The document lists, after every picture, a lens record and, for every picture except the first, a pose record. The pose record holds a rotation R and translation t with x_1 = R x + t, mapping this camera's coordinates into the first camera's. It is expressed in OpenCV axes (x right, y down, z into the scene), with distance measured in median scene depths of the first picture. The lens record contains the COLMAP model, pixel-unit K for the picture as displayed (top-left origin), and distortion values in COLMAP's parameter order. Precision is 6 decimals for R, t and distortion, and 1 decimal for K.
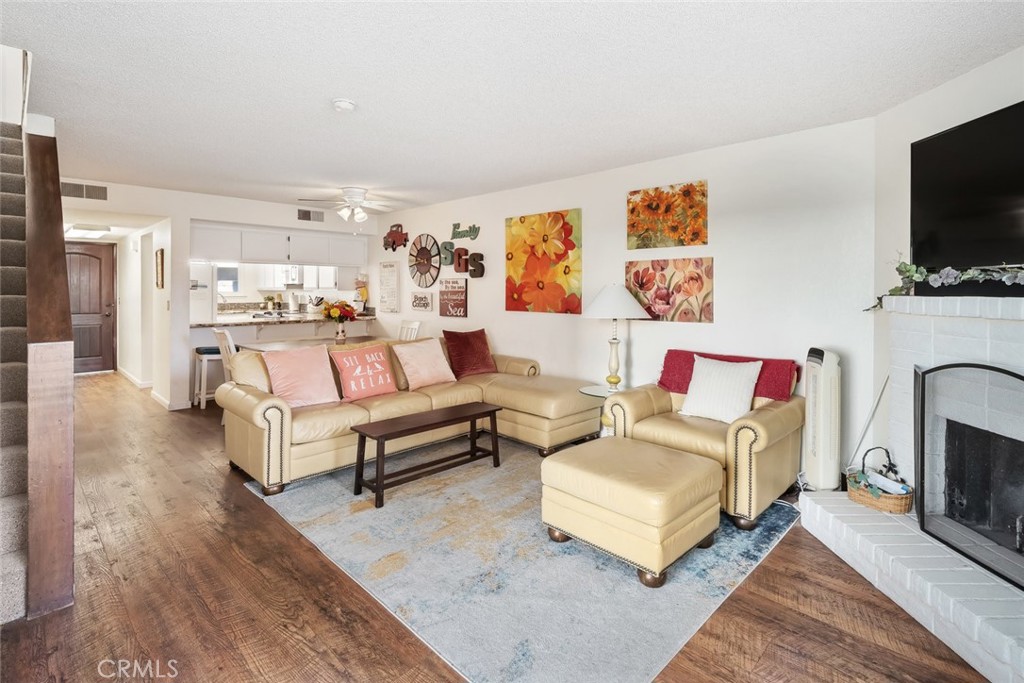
lens RADIAL K [[485.4, 0, 516.6], [0, 485.4, 292.8], [0, 0, 1]] dist [0.006378, -0.001148]
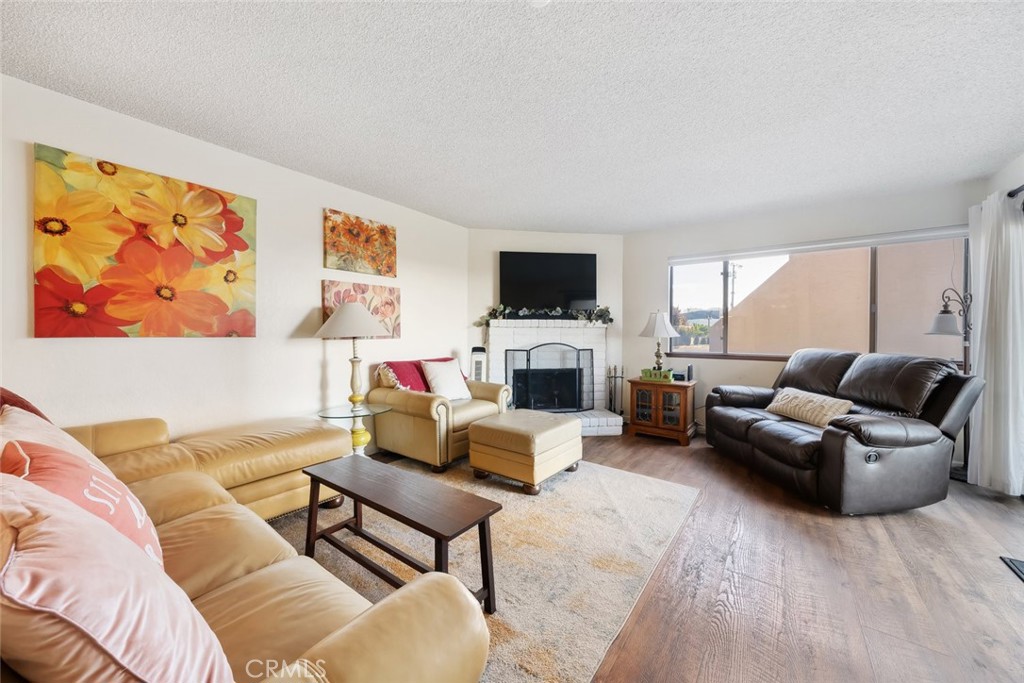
lens RADIAL K [[371.3, 0, 515.4], [0, 371.3, 334.9], [0, 0, 1]] dist [-0.003227, -0.000491]
pose [[-0.139972, -0.005875, 0.990138, -0.466878], [0.002280, 0.999978, 0.006255, 0.034941], [-0.990153, 0.003133, -0.139956, 0.613791]]
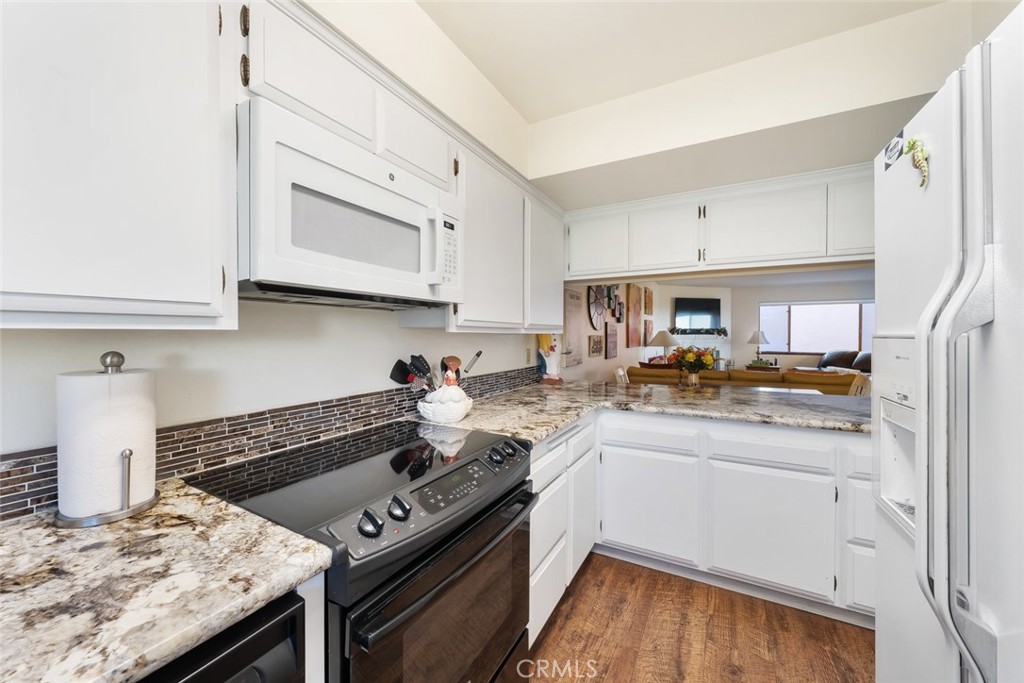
lens RADIAL K [[381.7, 0, 511.9], [0, 381.7, 338.7], [0, 0, 1]] dist [-0.003818, -0.000224]
pose [[-0.252249, -0.010301, 0.967607, -1.048044], [0.004000, 0.999924, 0.011688, -0.001524], [-0.967654, 0.006819, -0.252189, 1.669901]]
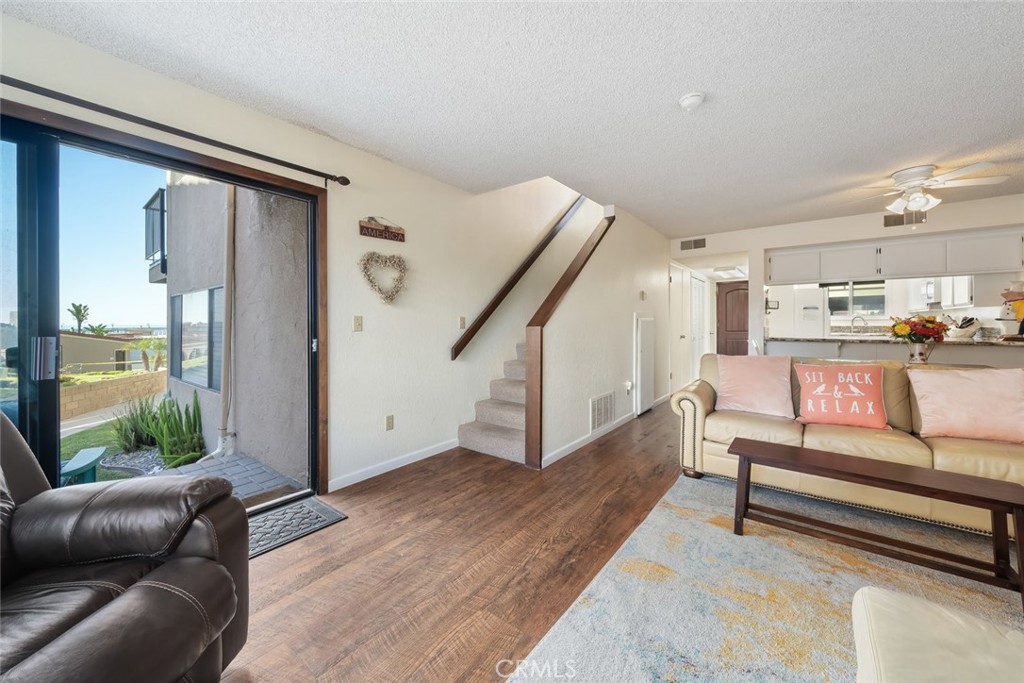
lens RADIAL K [[381.7, 0, 515.2], [0, 381.7, 324.2], [0, 0, 1]] dist [-0.003818, -0.000224]
pose [[0.120933, 0.000689, -0.992660, 0.207298], [-0.003069, 0.999995, 0.000320, 0.037787], [0.992656, 0.003008, 0.120935, 0.306463]]
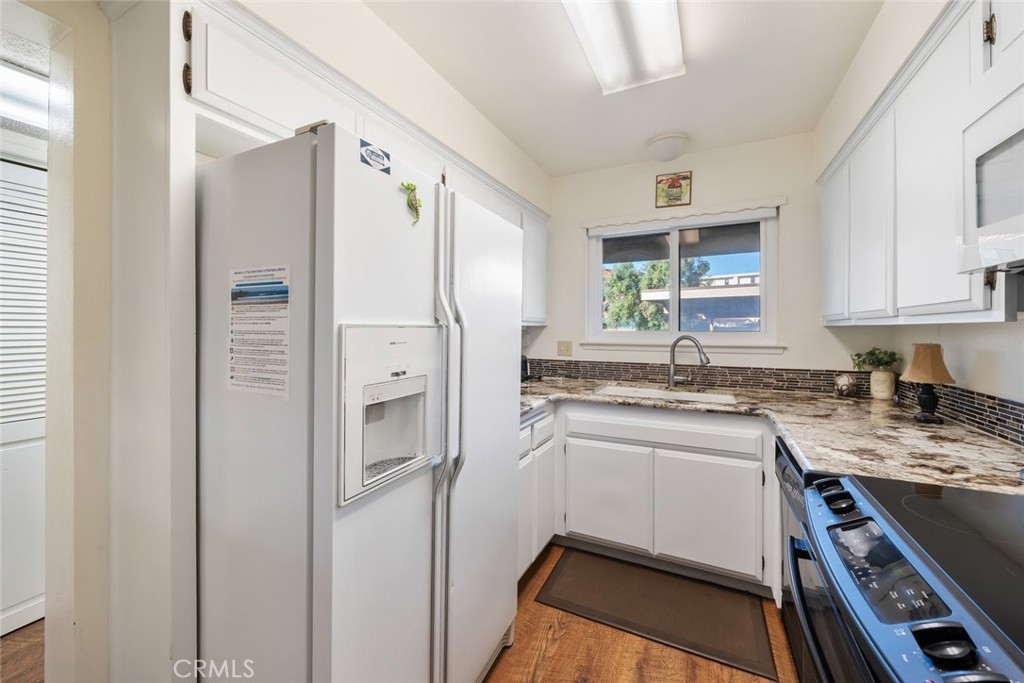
lens RADIAL K [[381.7, 0, 528.0], [0, 381.7, 332.5], [0, 0, 1]] dist [-0.003818, -0.000224]
pose [[0.314078, 0.008497, -0.949359, -0.745741], [-0.006701, 0.999955, 0.006733, -0.003971], [0.949373, 0.004247, 0.314121, 1.510469]]
